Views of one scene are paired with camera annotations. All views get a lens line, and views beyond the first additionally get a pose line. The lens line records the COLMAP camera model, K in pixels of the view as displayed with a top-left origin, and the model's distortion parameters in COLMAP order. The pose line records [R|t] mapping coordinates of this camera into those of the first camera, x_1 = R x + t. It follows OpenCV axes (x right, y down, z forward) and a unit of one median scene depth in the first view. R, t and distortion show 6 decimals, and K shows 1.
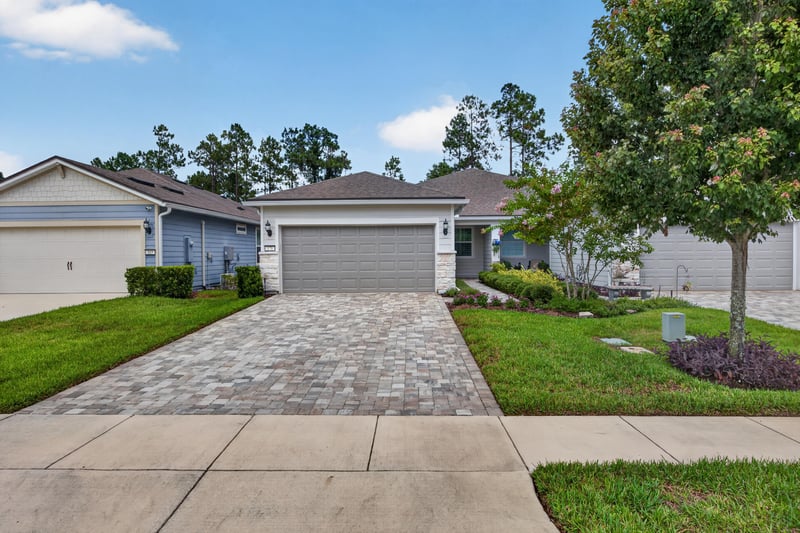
lens RADIAL K [[505.4, 0, 396.5], [0, 505.4, 249.6], [0, 0, 1]] dist [-0.000246, 0.006025]
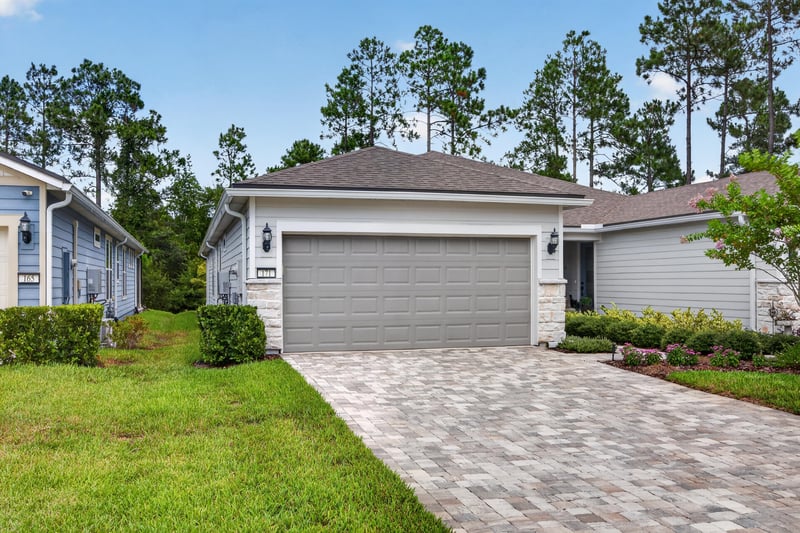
lens RADIAL K [[786.3, 0, 399.9], [0, 786.3, 266.7], [0, 0, 1]] dist [-0.001310, 0.000000]
pose [[0.954801, 0.010818, 0.297050, -0.359975], [-0.006444, 0.999856, -0.015702, 0.003297], [-0.297177, 0.013078, 0.954733, 0.118692]]
